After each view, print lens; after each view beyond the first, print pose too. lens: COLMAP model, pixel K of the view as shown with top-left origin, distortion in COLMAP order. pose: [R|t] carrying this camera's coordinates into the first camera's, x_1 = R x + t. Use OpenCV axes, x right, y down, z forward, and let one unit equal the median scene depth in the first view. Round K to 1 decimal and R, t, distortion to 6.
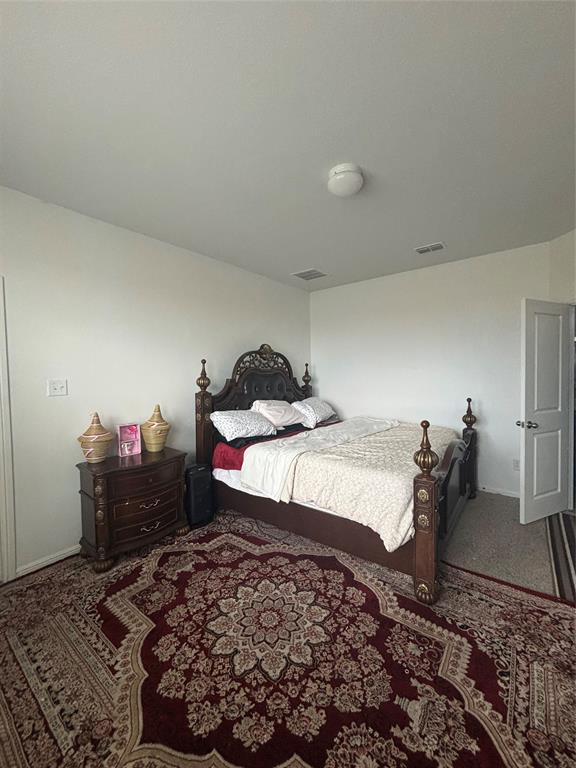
lens RADIAL K [[310.0, 0, 288.0], [0, 310.0, 384.0], [0, 0, 1]] dist [-0.002988, -0.000354]
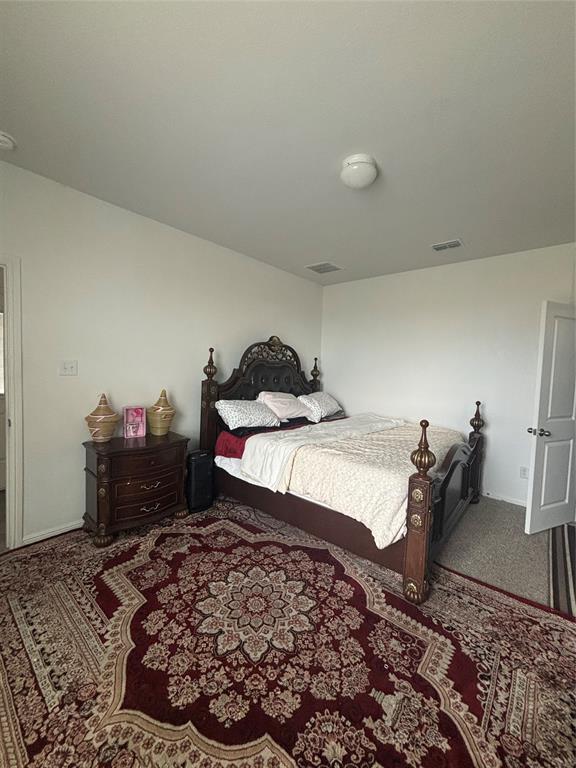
lens RADIAL K [[310.0, 0, 288.0], [0, 310.0, 384.0], [0, 0, 1]] dist [-0.002988, -0.000354]
pose [[0.997549, 0.055329, -0.042824, 0.046985], [-0.054521, 0.998316, 0.019804, 0.008088], [0.043848, -0.017421, 0.998886, -0.002623]]
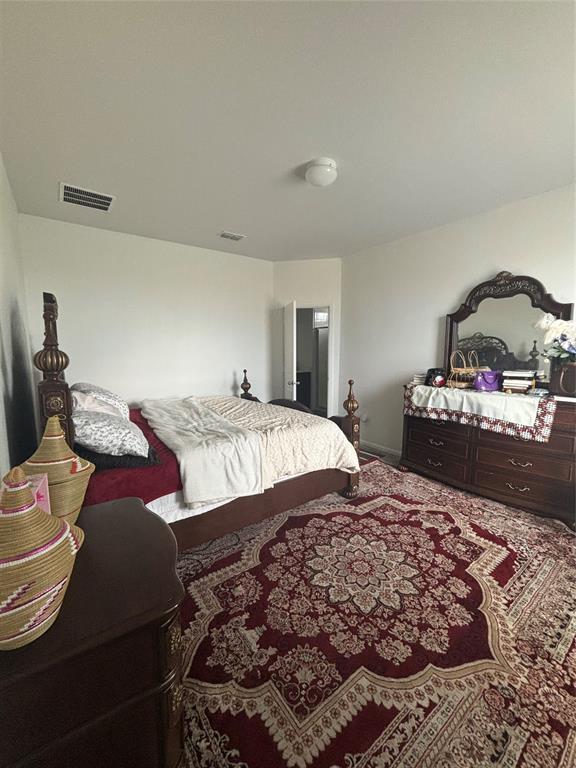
lens RADIAL K [[310.0, 0, 288.0], [0, 310.0, 384.0], [0, 0, 1]] dist [-0.002988, -0.000354]
pose [[0.263930, -0.091377, 0.960204, -1.135057], [0.026256, 0.995814, 0.087549, -0.003860], [-0.964184, 0.002105, 0.265225, 0.948434]]
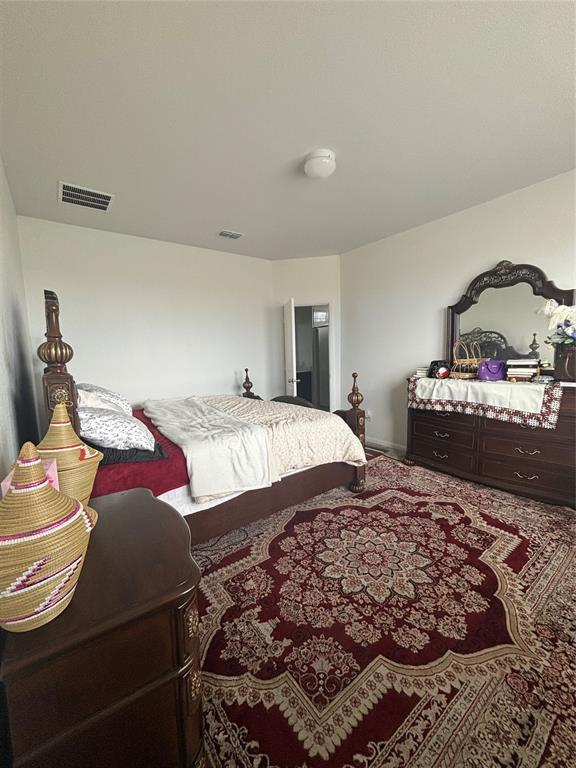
lens RADIAL K [[310.0, 0, 288.0], [0, 310.0, 384.0], [0, 0, 1]] dist [-0.002988, -0.000354]
pose [[0.258586, -0.086352, 0.962121, -1.136335], [0.051911, 0.995800, 0.075423, 0.043169], [-0.964592, 0.030442, 0.261983, 0.974469]]
